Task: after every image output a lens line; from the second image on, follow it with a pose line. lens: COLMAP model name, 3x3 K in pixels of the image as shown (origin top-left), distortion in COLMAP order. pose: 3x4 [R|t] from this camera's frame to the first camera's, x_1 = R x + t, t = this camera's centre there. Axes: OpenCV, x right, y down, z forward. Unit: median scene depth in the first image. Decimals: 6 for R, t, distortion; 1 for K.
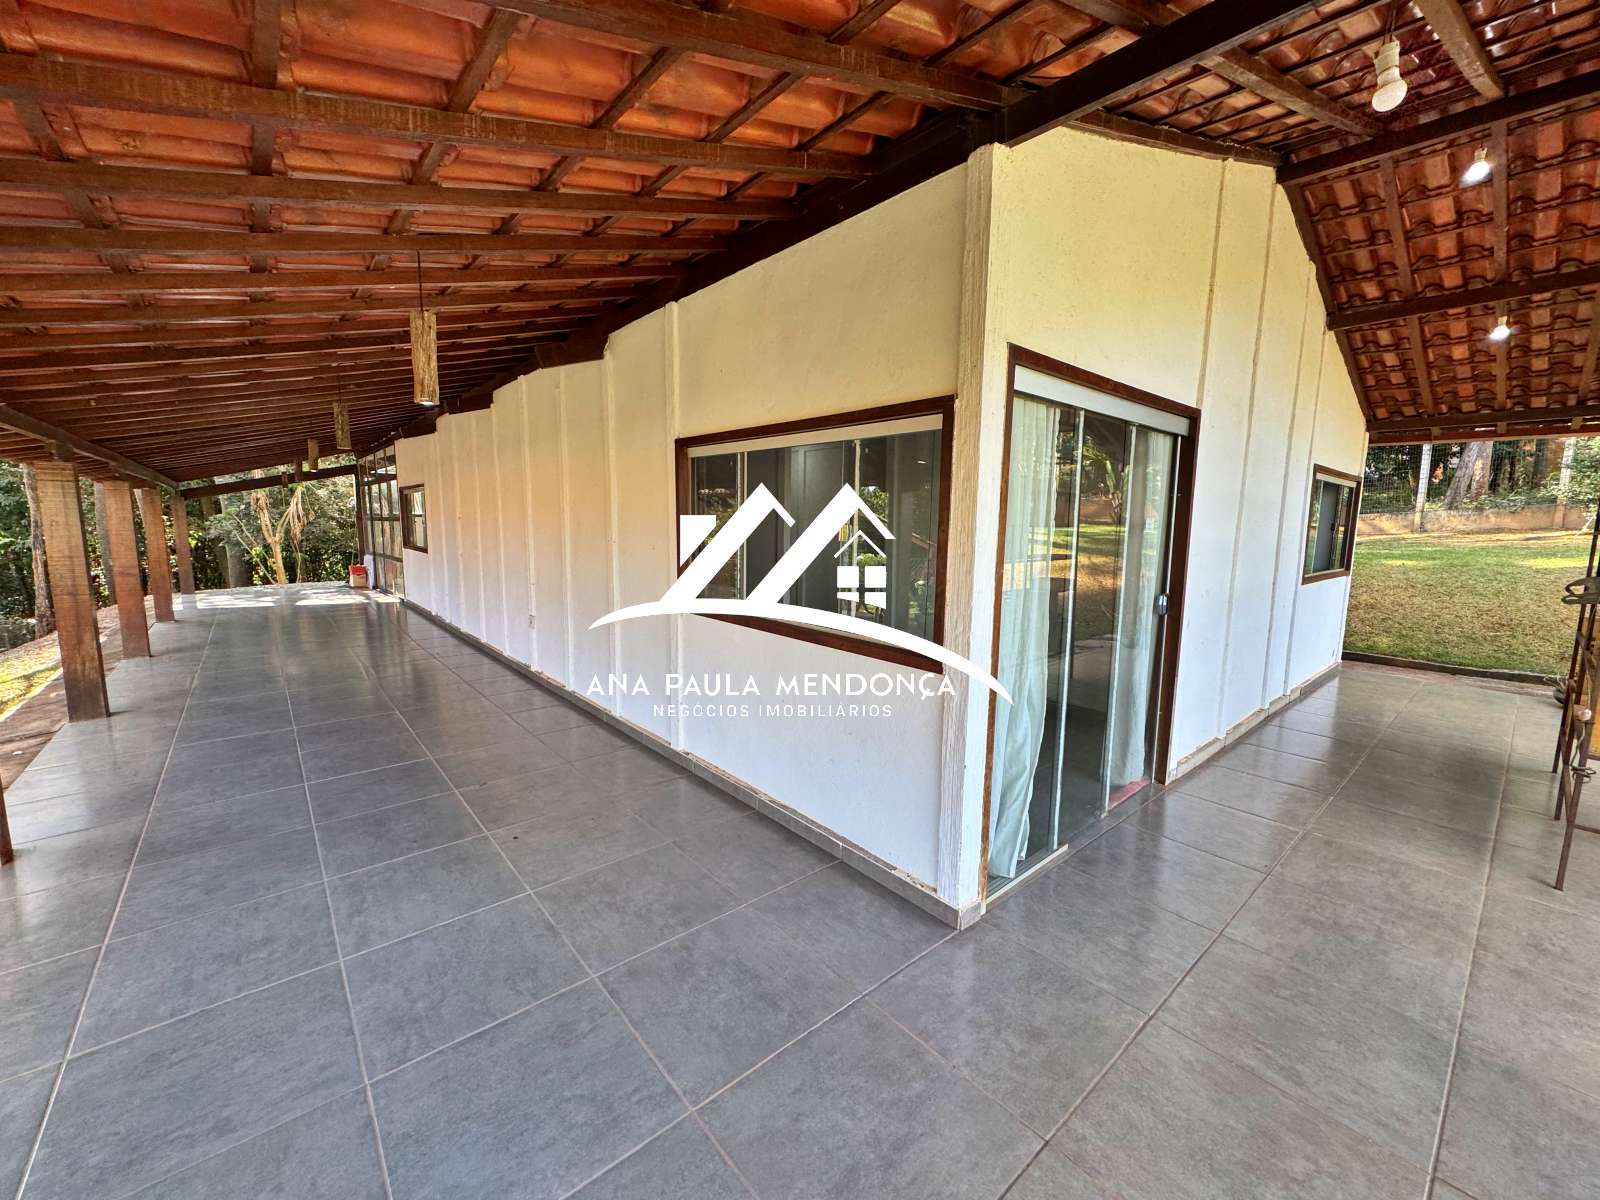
lens RADIAL K [[637.3, 0, 801.2], [0, 637.3, 600.7], [0, 0, 1]] dist [-0.004201, 0.000711]
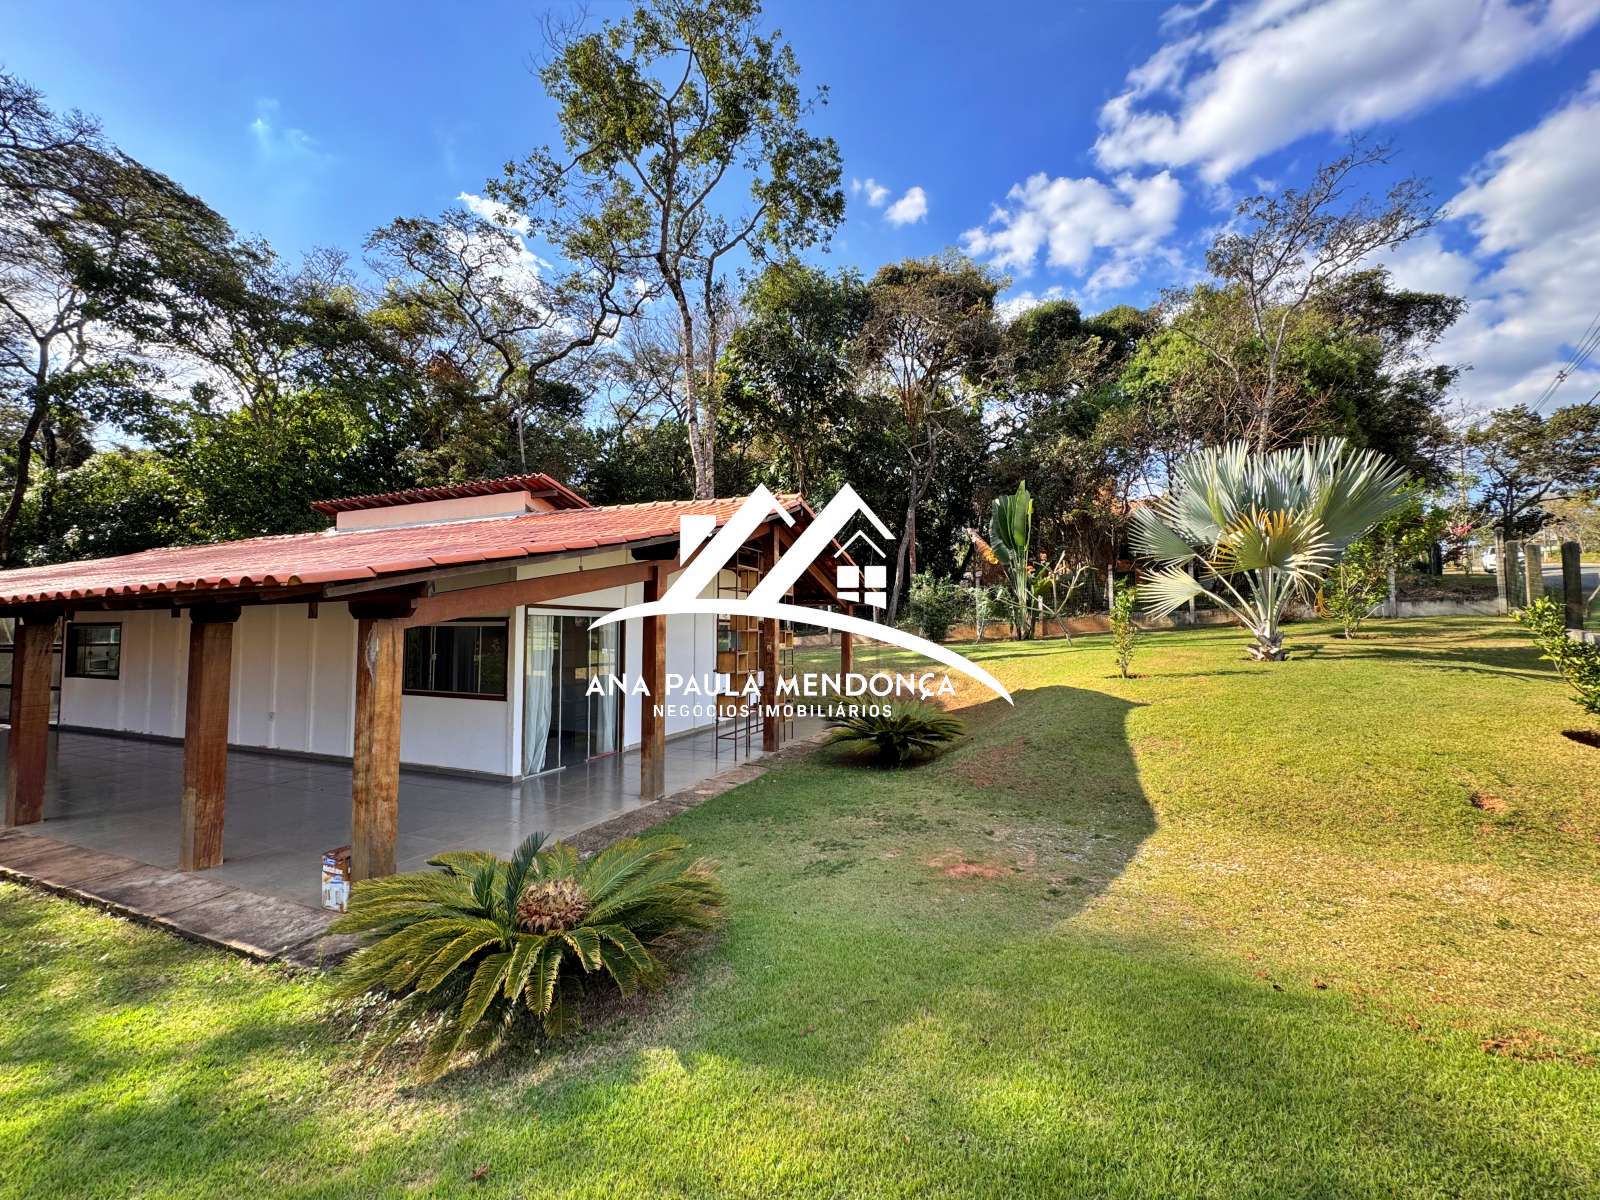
lens RADIAL K [[637.3, 0, 801.2], [0, 637.3, 600.7], [0, 0, 1]] dist [-0.004201, 0.000711]
pose [[0.891720, 0.009202, 0.452494, 0.022542], [0.069523, 0.985142, -0.157041, 0.056436], [-0.447216, 0.171495, 0.877831, -0.650944]]
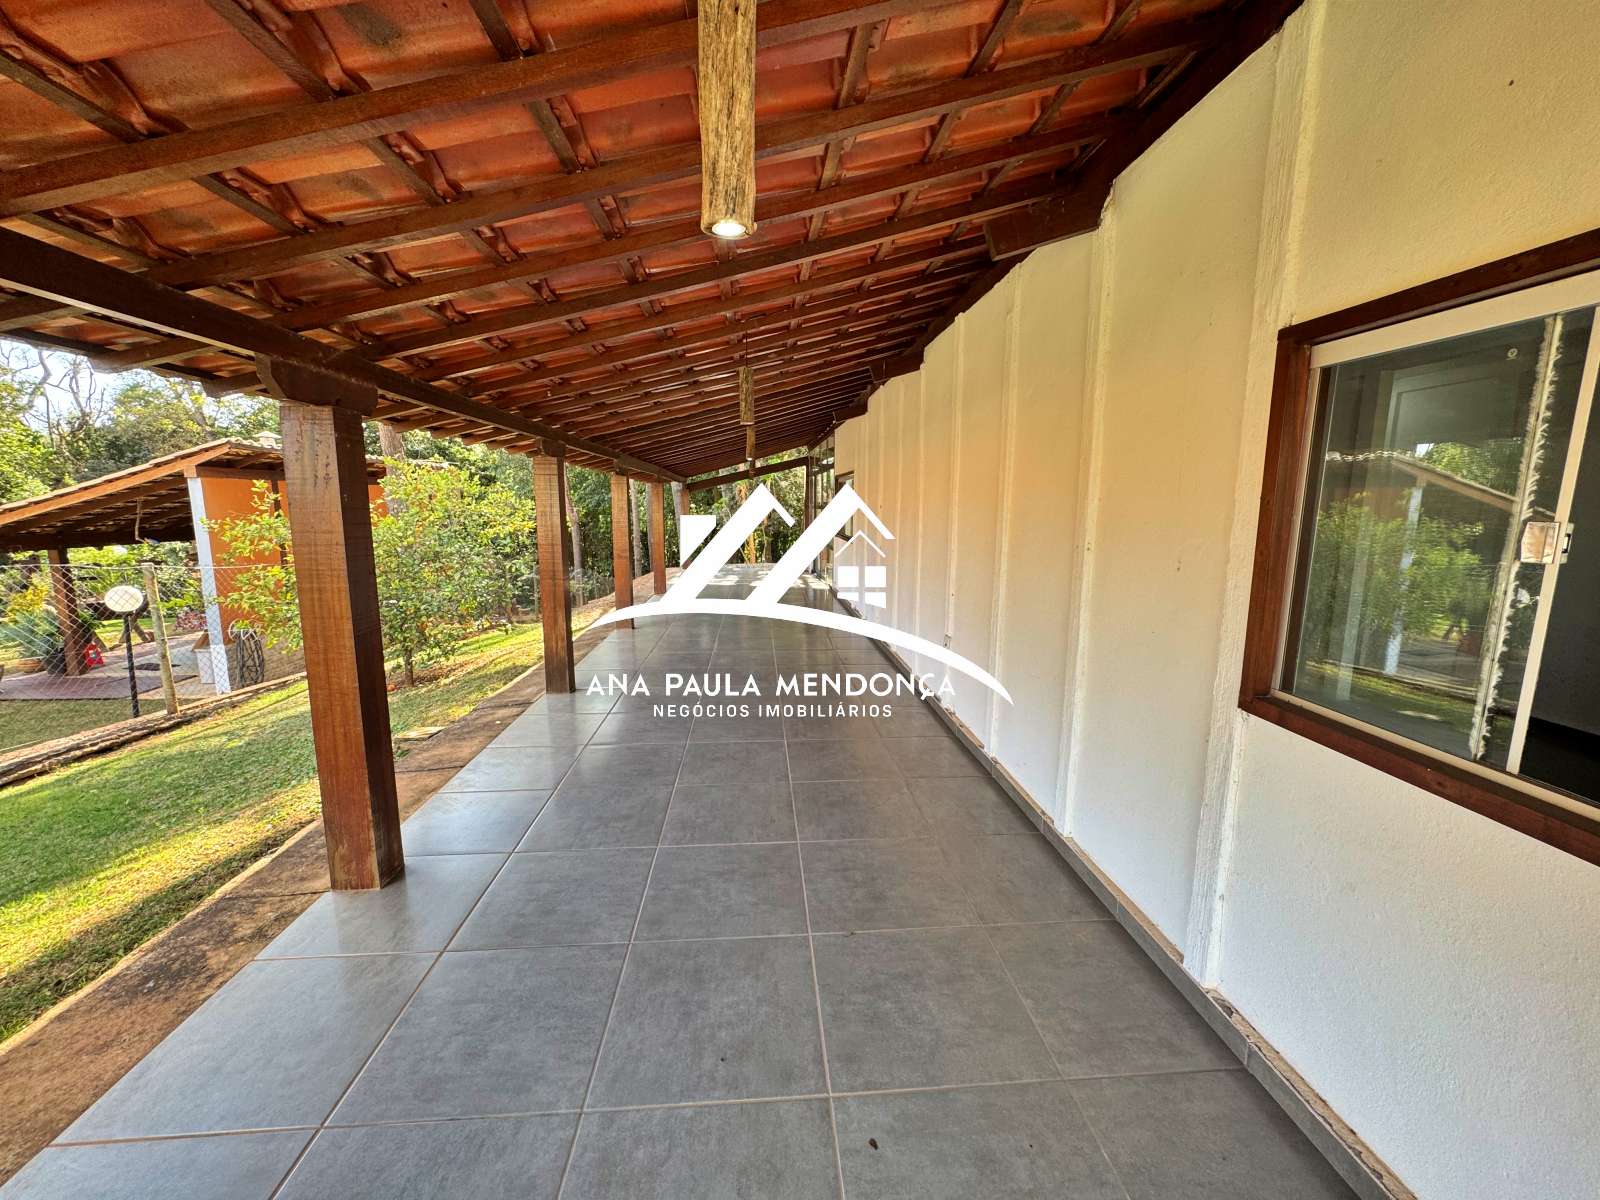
lens RADIAL K [[637.3, 0, 801.2], [0, 637.3, 600.7], [0, 0, 1]] dist [-0.004201, 0.000711]
pose [[0.803987, 0.083076, -0.588816, -0.074975], [-0.070525, 0.996526, 0.044304, -0.024891], [0.590451, 0.005907, 0.807052, 0.178072]]
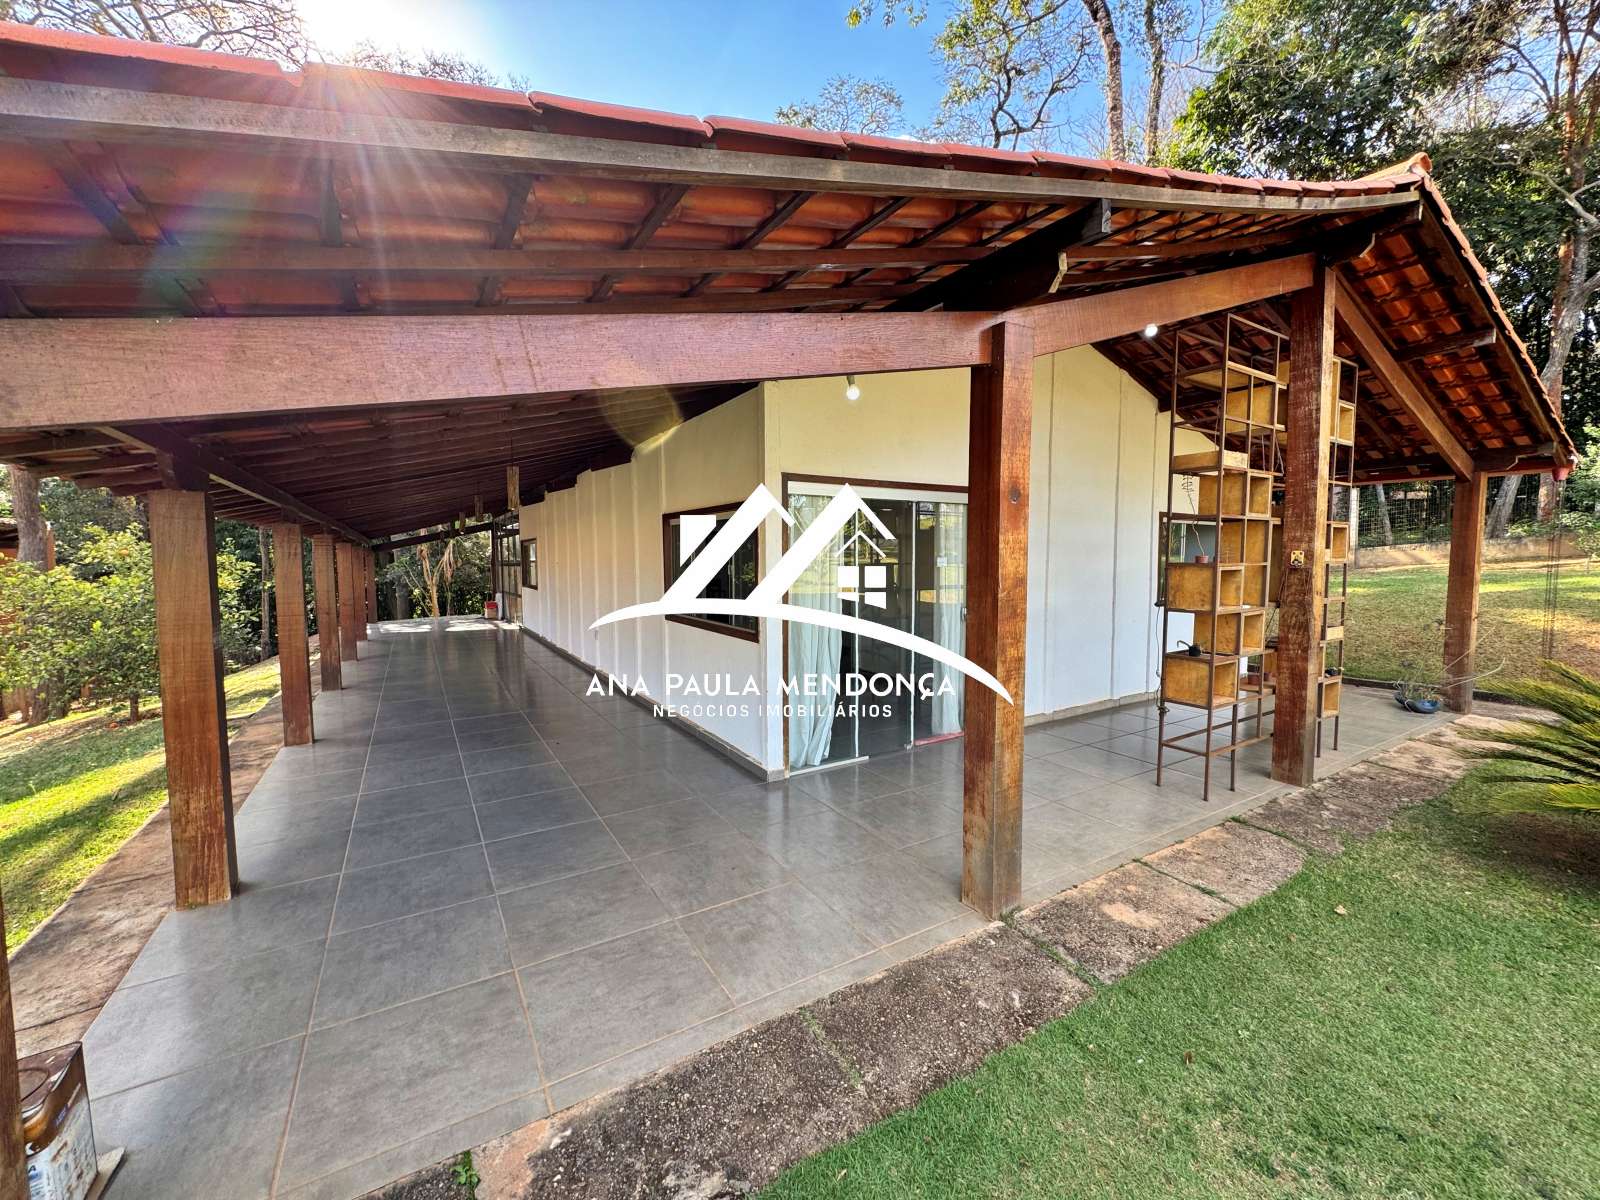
lens RADIAL K [[637.3, 0, 801.2], [0, 637.3, 600.7], [0, 0, 1]] dist [-0.004201, 0.000711]
pose [[0.987185, -0.006804, -0.159435, 0.163827], [-0.002972, 0.998134, -0.060994, 0.026307], [0.159552, 0.060686, 0.985322, -0.214919]]
